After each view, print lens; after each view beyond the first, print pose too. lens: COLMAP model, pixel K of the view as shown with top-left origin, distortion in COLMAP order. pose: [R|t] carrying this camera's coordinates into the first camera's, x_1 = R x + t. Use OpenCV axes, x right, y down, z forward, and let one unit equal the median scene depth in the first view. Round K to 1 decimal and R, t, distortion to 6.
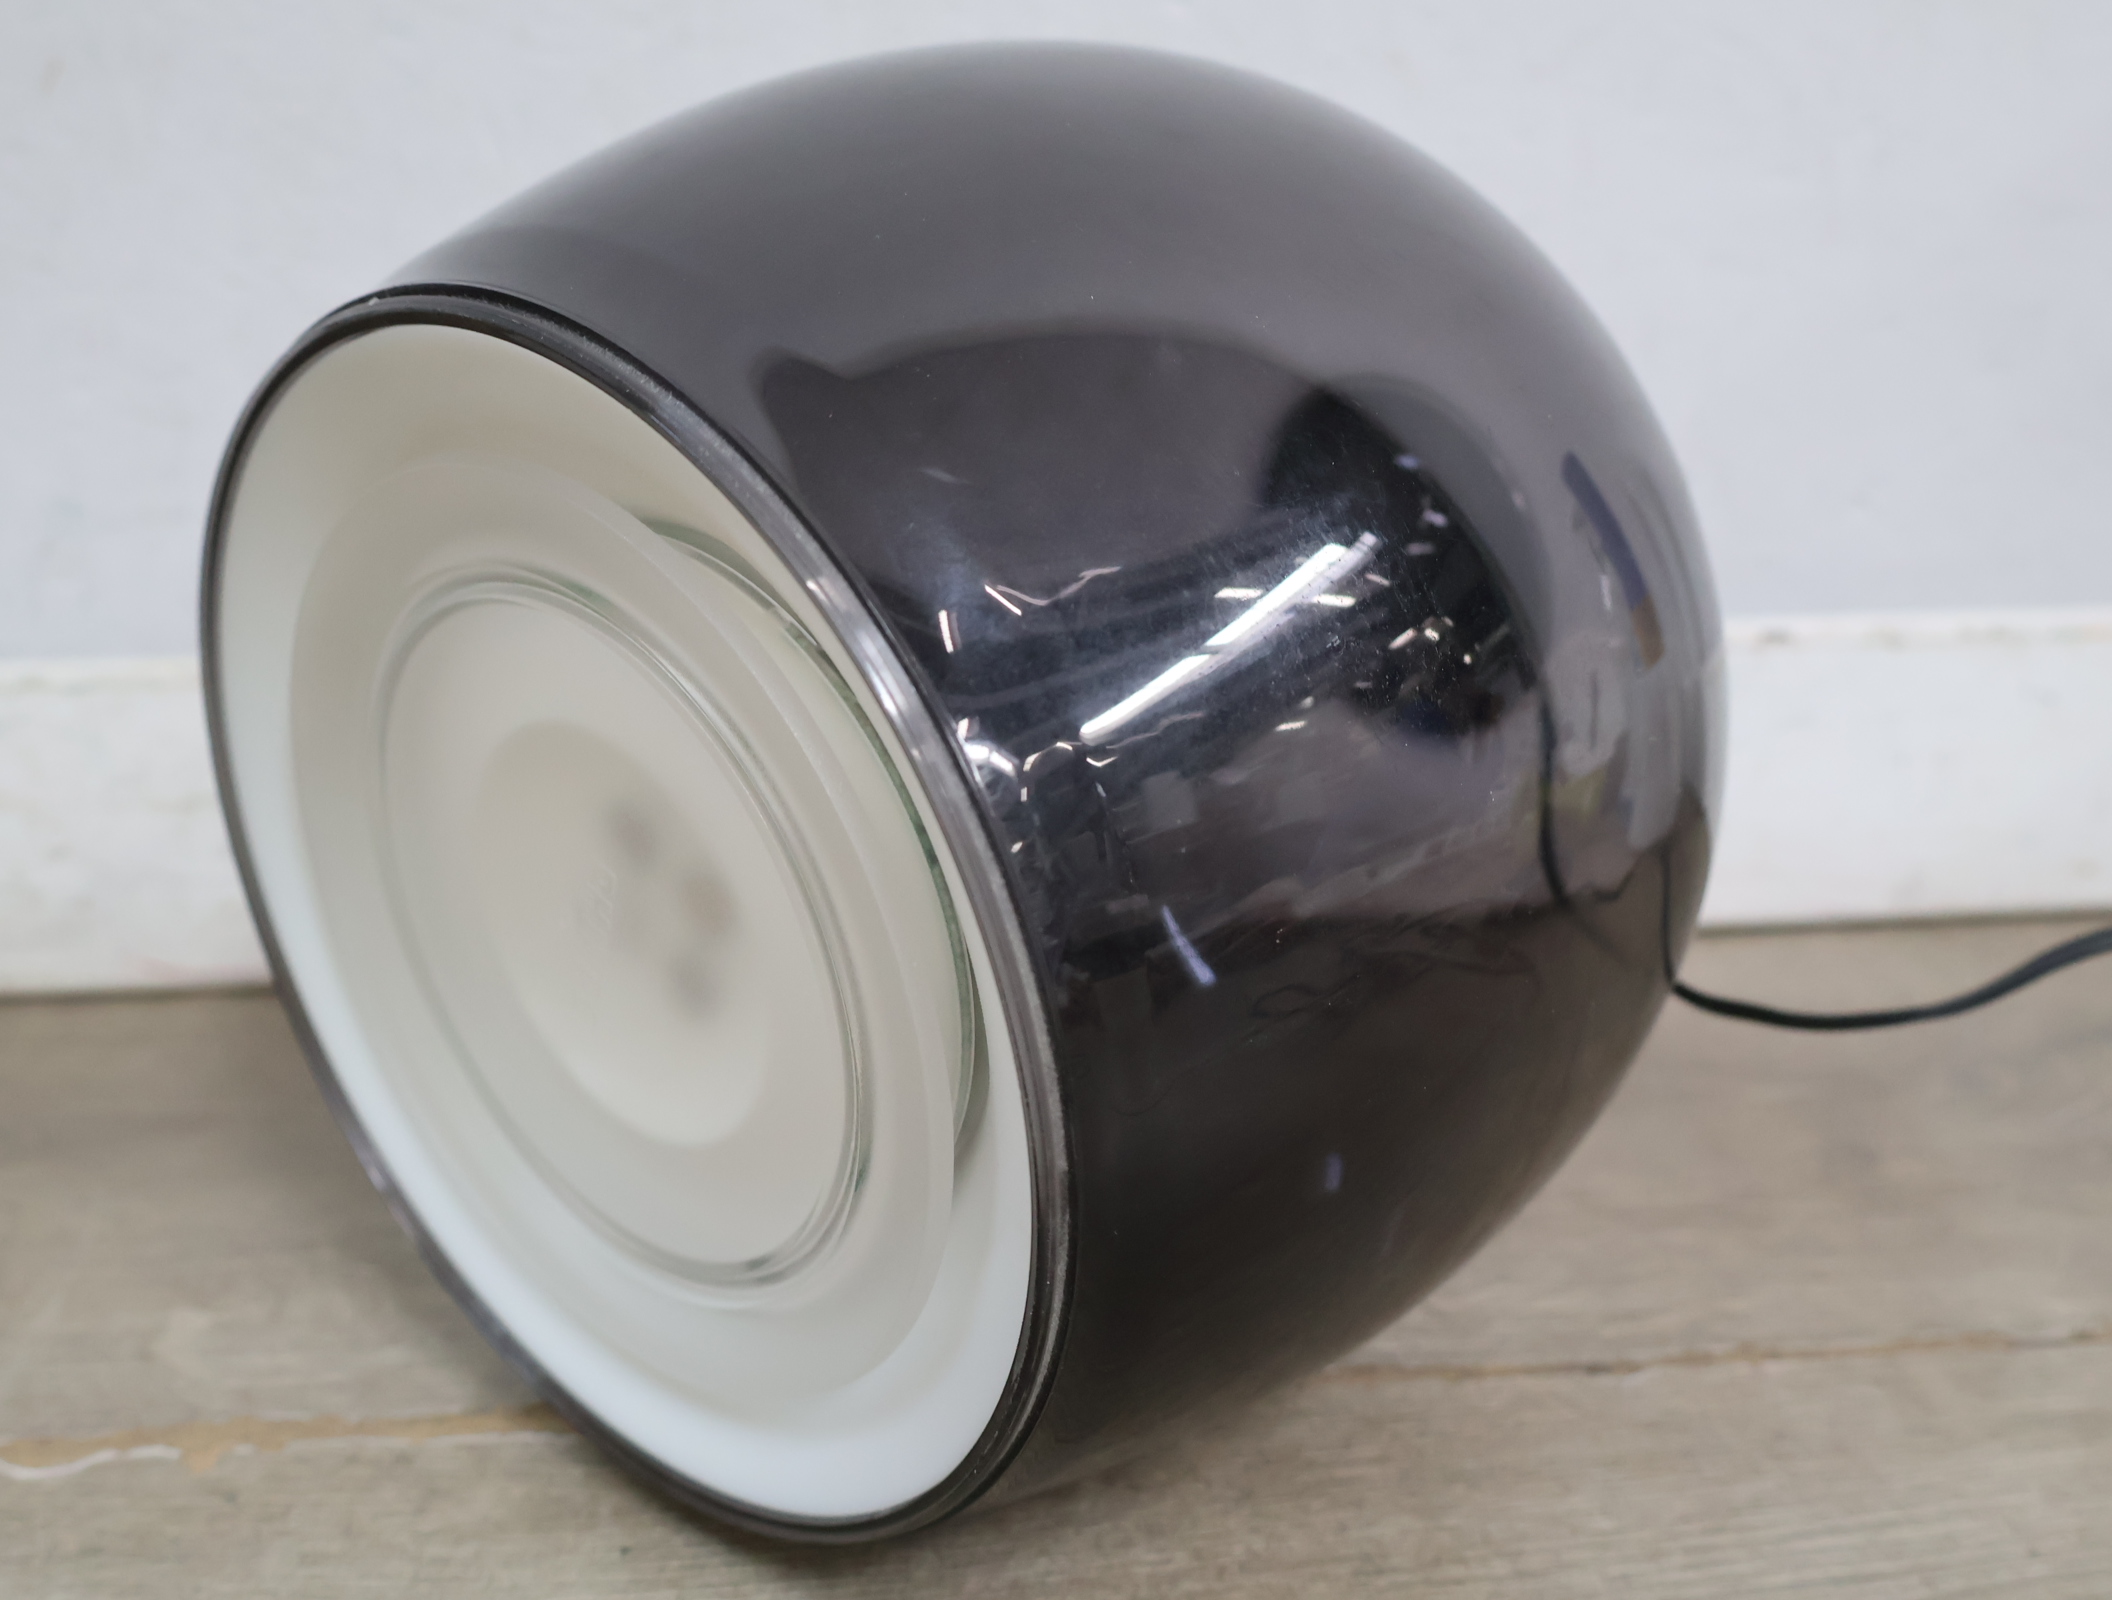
lens RADIAL K [[2358.3, 0, 1062.7], [0, 2358.3, 804.5], [0, 0, 1]] dist [0.005602, 0.000000]
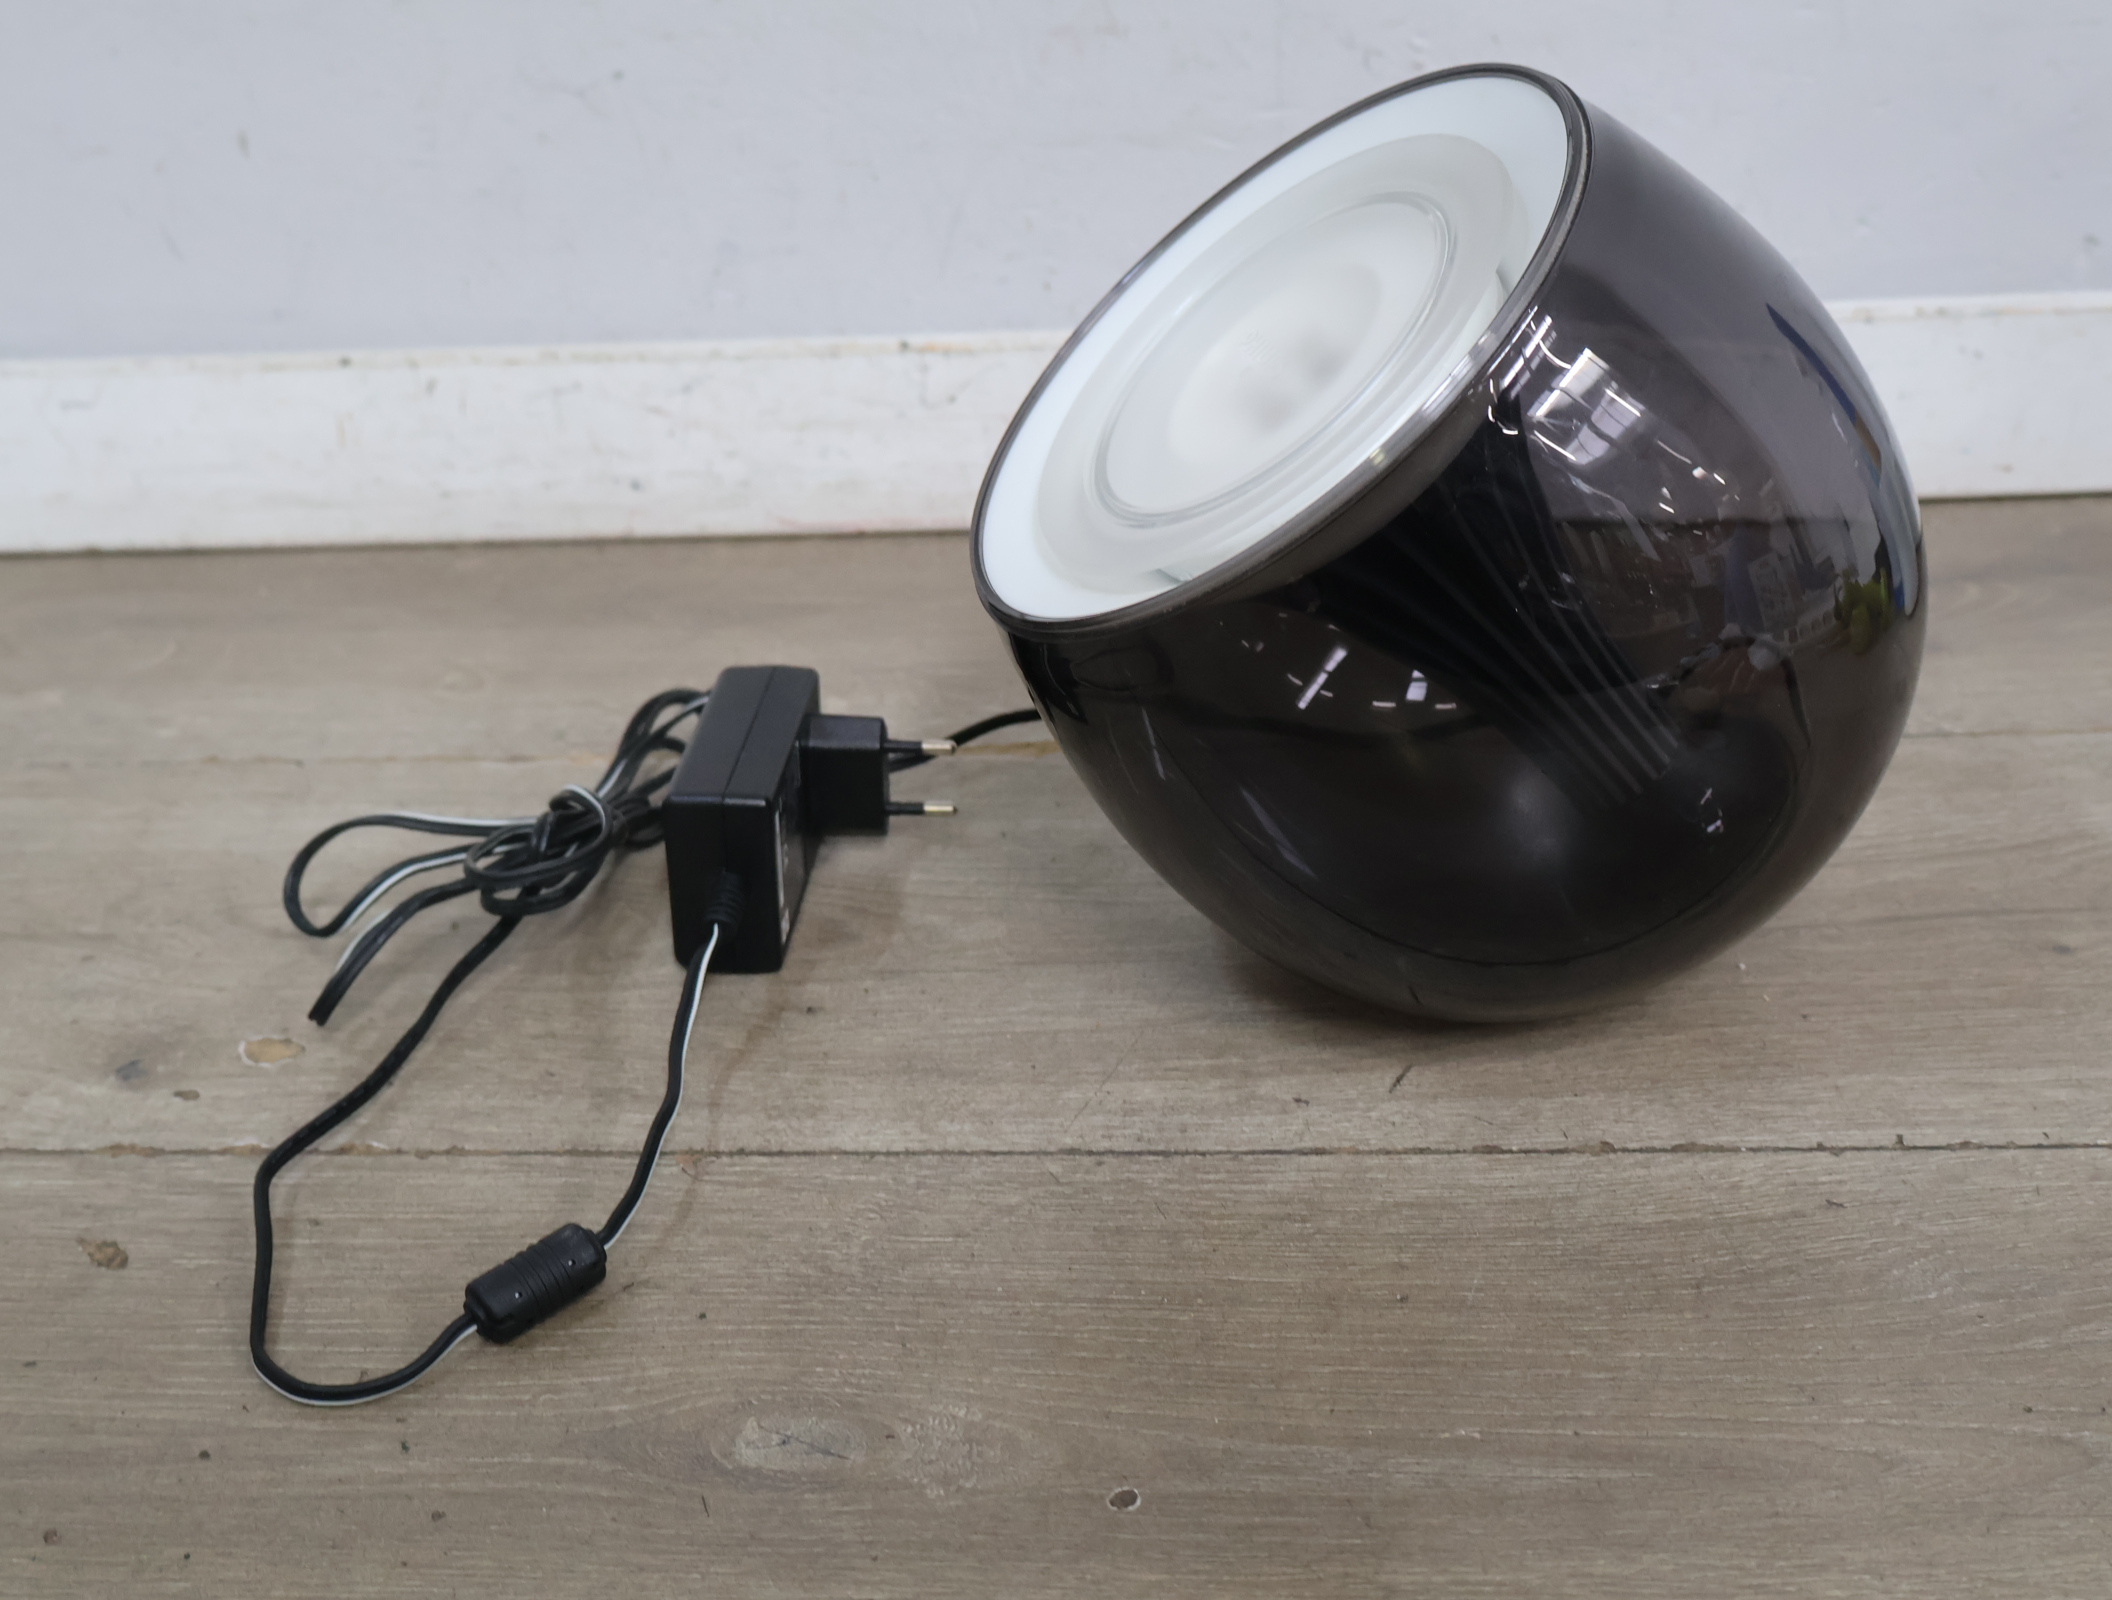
lens RADIAL K [[2358.3, 0, 1058.4], [0, 2358.3, 789.2], [0, 0, 1]] dist [0.005602, 0.000000]
pose [[0.984304, 0.030445, -0.173833, 0.165996], [0.001055, 0.983974, 0.178311, -0.064785], [0.176476, -0.175696, 0.968497, -0.952492]]
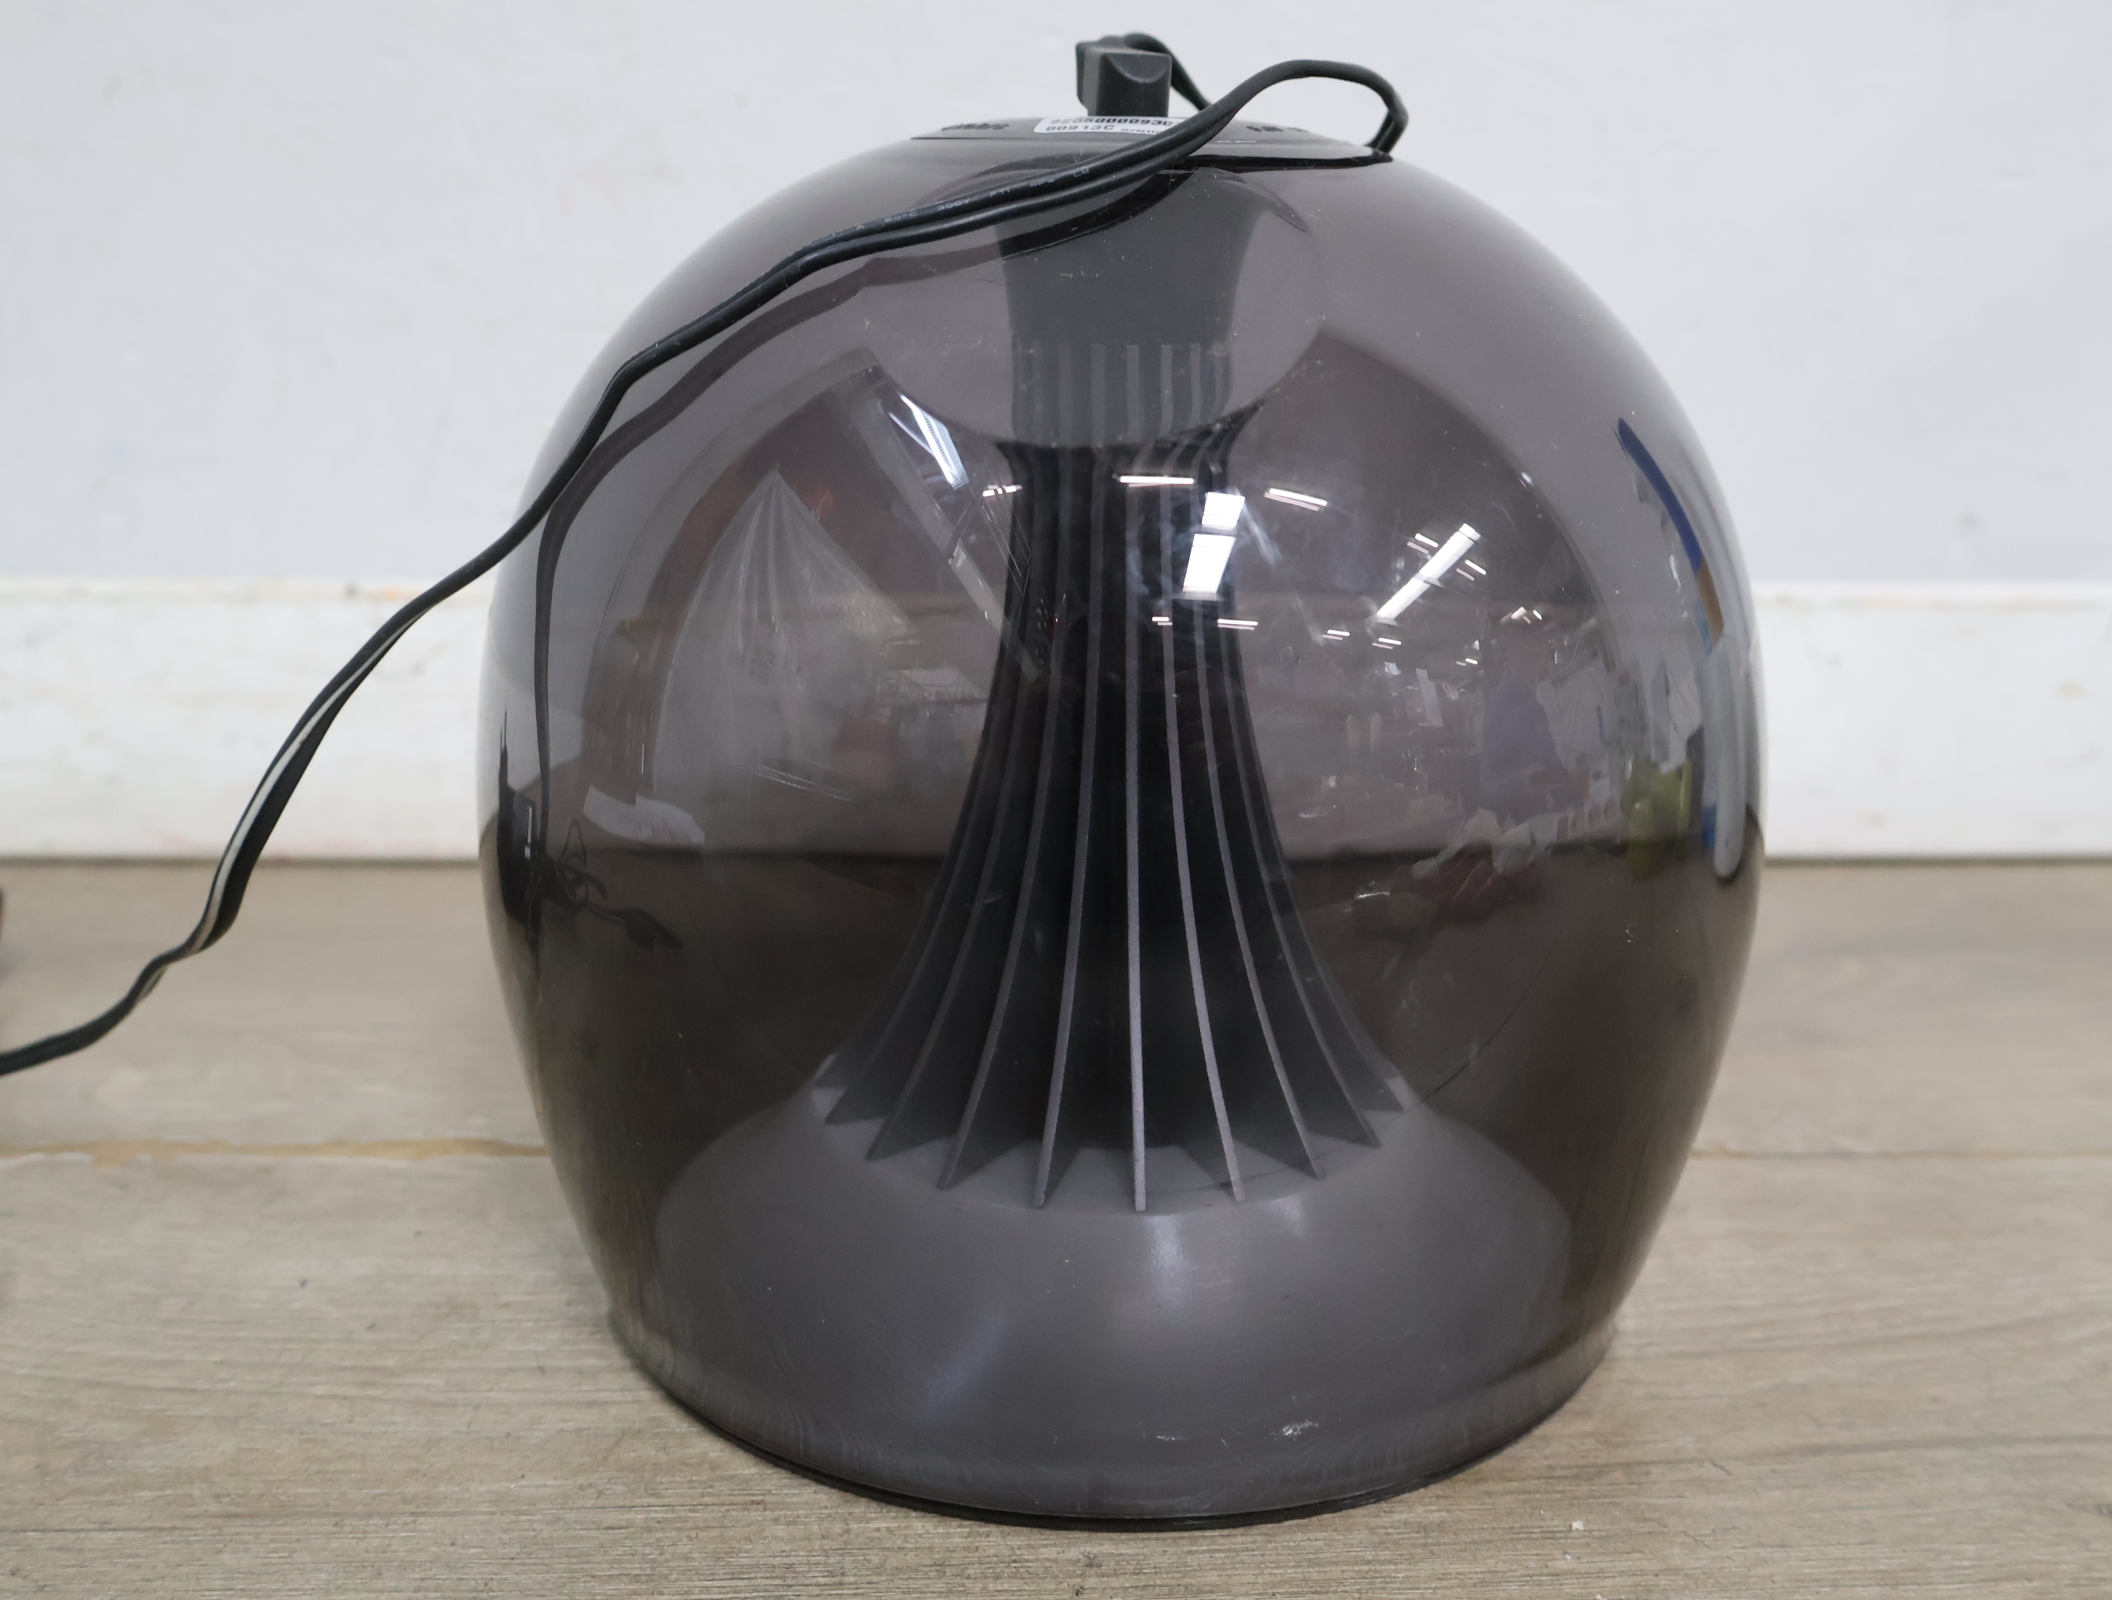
lens RADIAL K [[2358.3, 0, 1063.7], [0, 2358.3, 809.2], [0, 0, 1]] dist [0.005602, 0.000000]
pose [[0.995791, 0.030863, -0.086295, 0.237269], [-0.033803, 0.998890, -0.032818, 0.112806], [0.085186, 0.035597, 0.995729, -0.205537]]
